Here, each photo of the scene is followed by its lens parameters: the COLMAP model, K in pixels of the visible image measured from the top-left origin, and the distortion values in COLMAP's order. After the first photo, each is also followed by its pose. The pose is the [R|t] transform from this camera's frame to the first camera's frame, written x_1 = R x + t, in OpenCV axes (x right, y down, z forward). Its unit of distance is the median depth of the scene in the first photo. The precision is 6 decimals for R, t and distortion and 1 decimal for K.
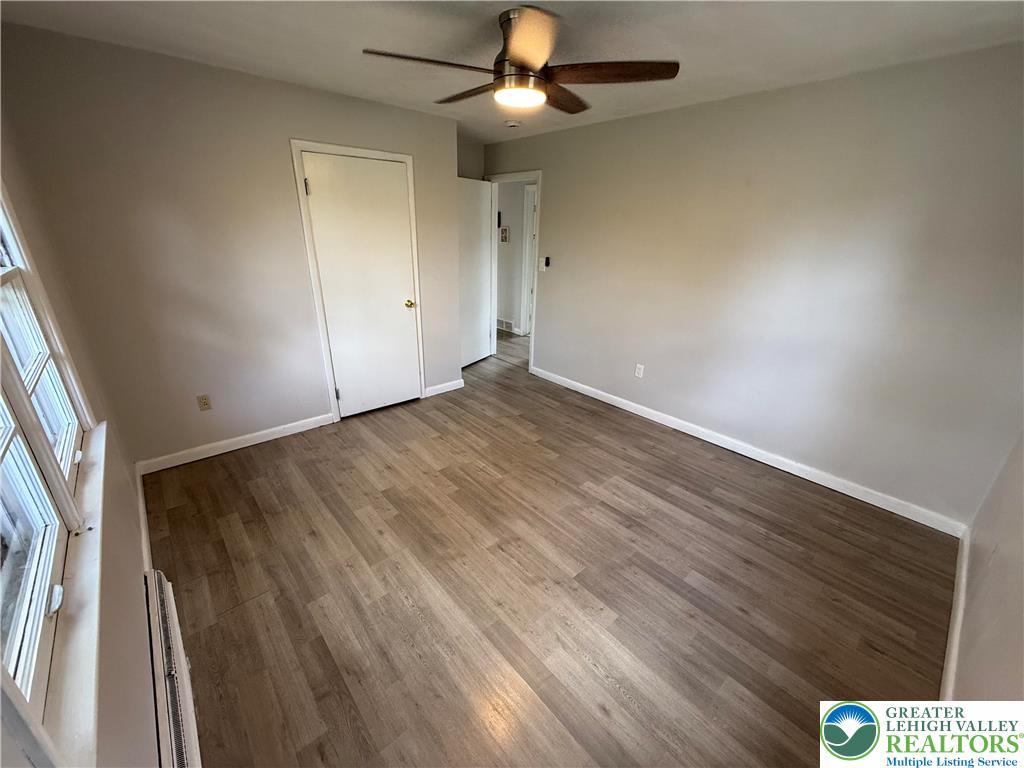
lens RADIAL K [[407.4, 0, 510.6], [0, 407.4, 383.1], [0, 0, 1]] dist [-0.001096, 0.000135]
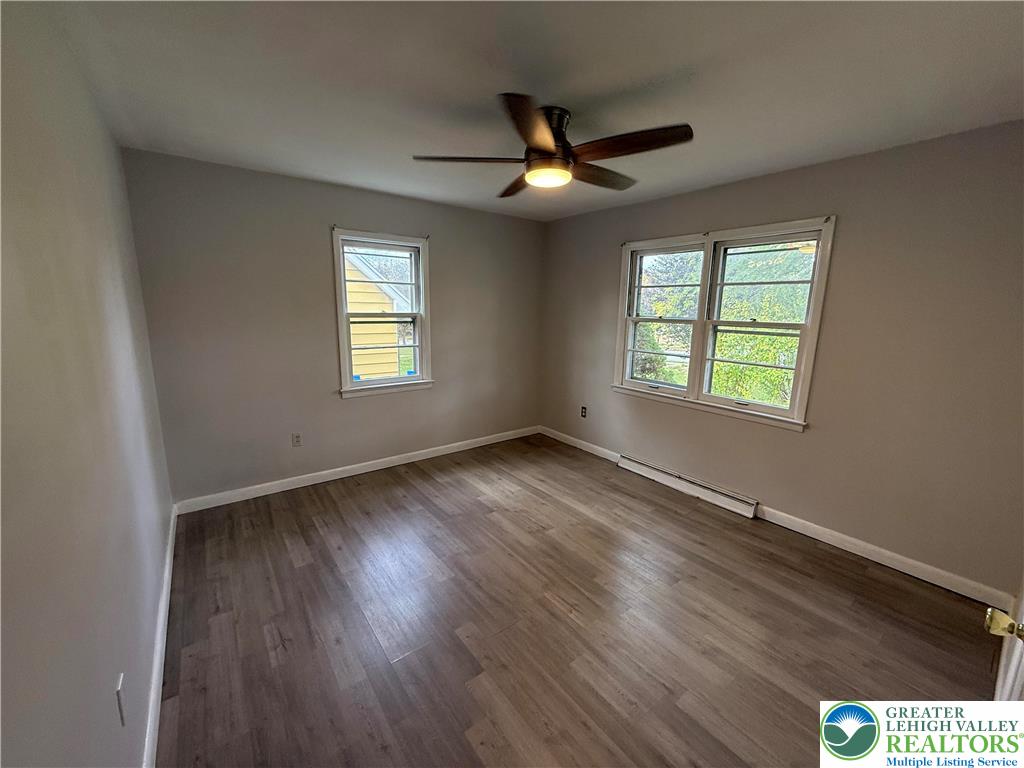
lens RADIAL K [[407.4, 0, 510.6], [0, 407.4, 383.1], [0, 0, 1]] dist [-0.001096, 0.000135]
pose [[-0.996083, -0.052884, 0.070872, 0.012894], [-0.007027, 0.846268, 0.532711, -0.663806], [-0.088149, 0.530126, -0.843325, 1.812443]]
